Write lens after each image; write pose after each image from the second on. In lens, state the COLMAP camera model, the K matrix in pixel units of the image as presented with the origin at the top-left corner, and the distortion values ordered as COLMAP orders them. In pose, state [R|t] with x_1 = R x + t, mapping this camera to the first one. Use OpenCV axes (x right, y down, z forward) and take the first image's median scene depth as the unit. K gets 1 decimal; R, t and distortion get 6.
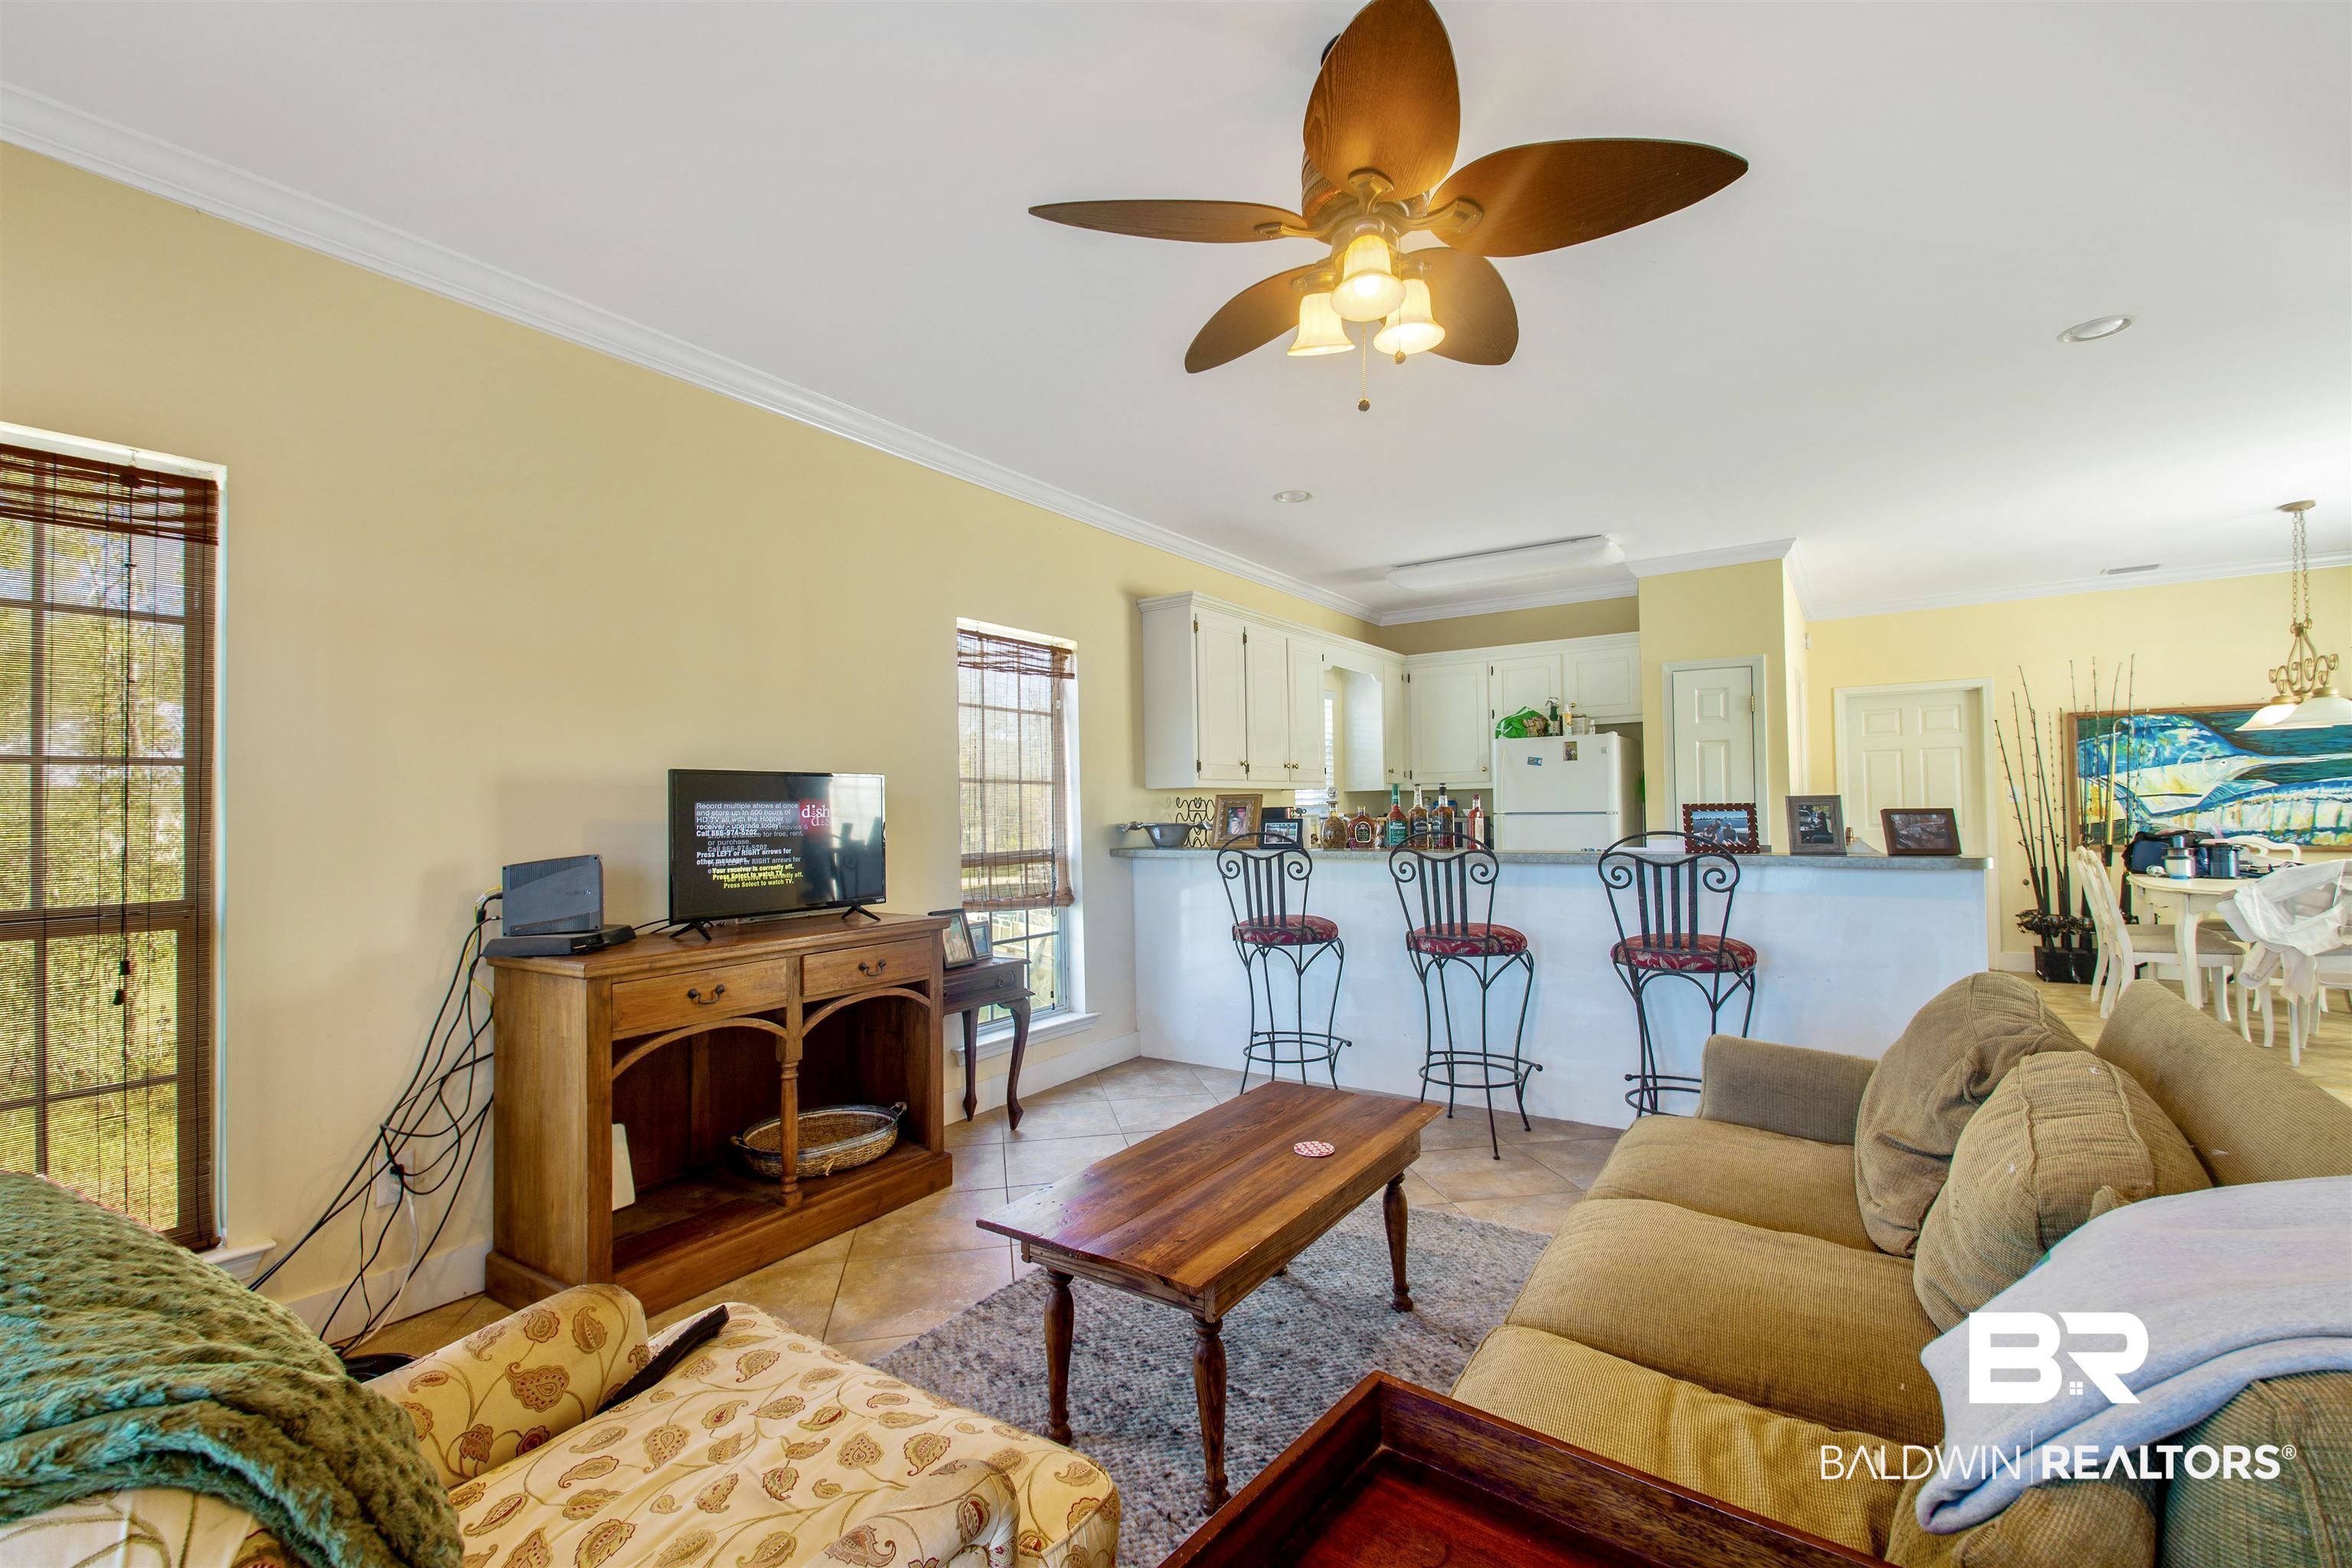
lens RADIAL K [[1044.5, 0, 1177.6], [0, 1044.5, 782.2], [0, 0, 1]] dist [-0.002936, -0.000636]
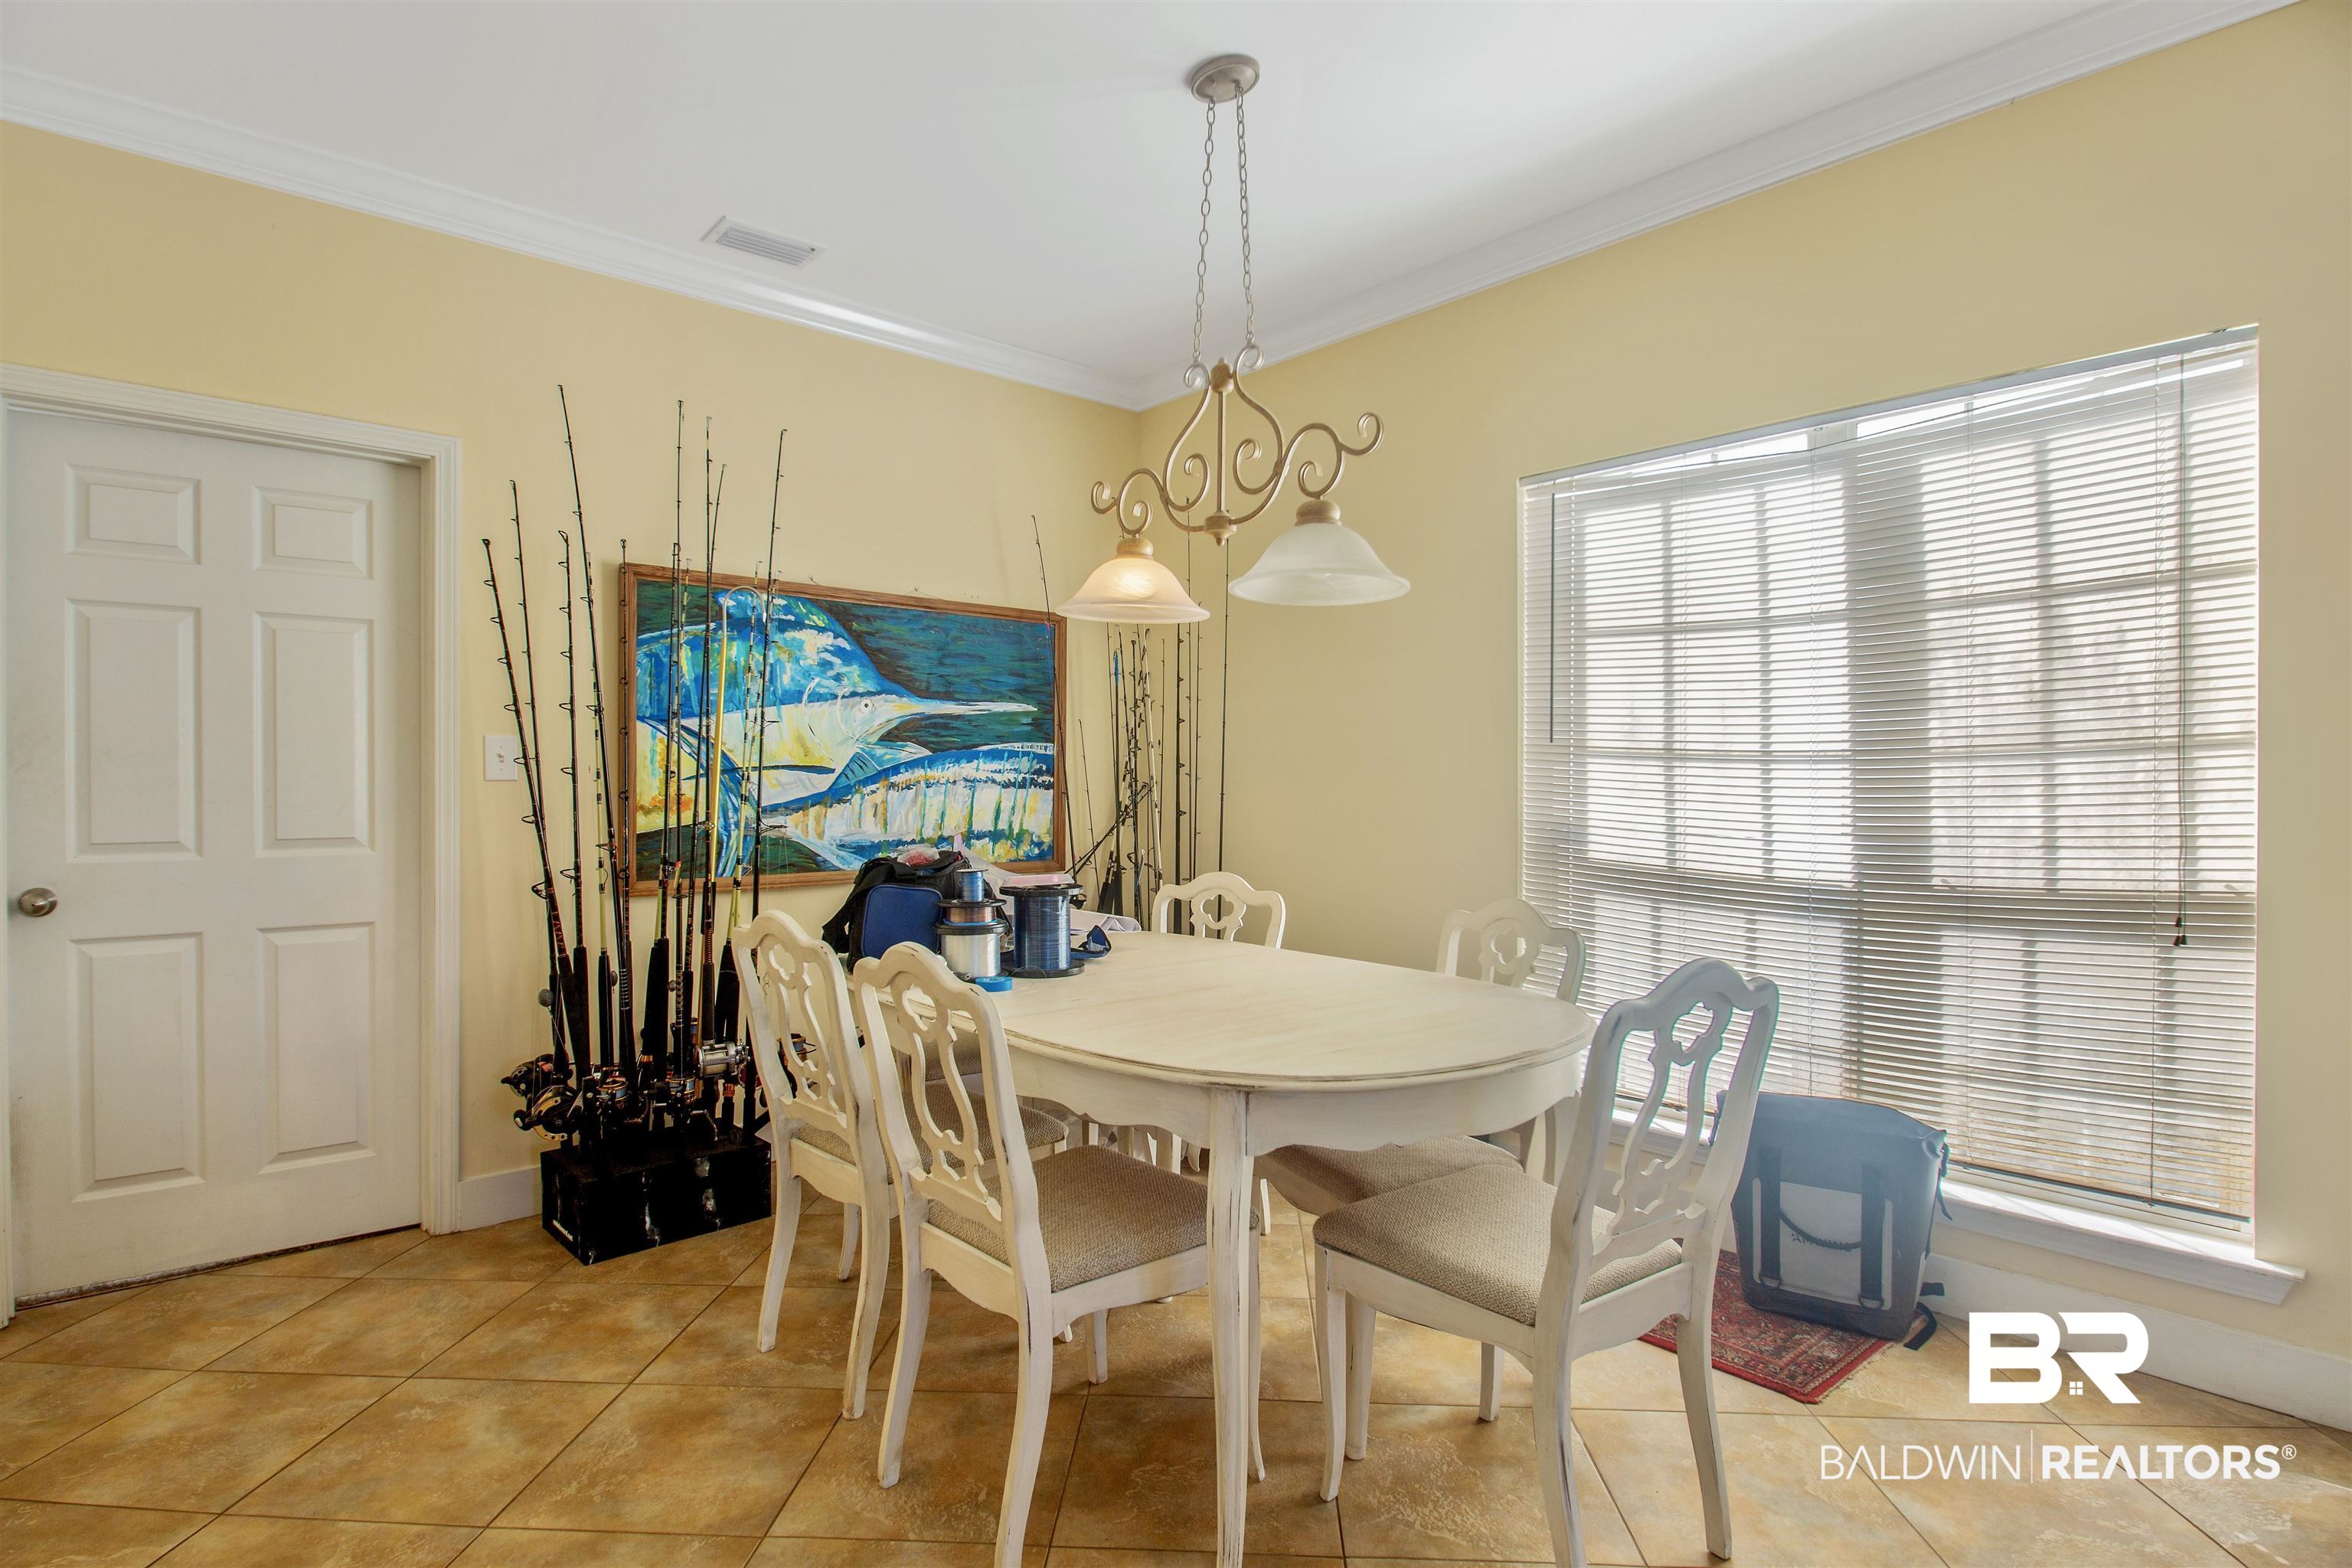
lens RADIAL K [[1246.4, 0, 1177.6], [0, 1246.4, 797.3], [0, 0, 1]] dist [-0.005595, -0.002179]
pose [[0.276908, 0.003339, 0.960891, 0.460807], [-0.030251, 0.999529, 0.005244, 0.017294], [-0.960420, -0.030520, 0.276878, 0.675112]]
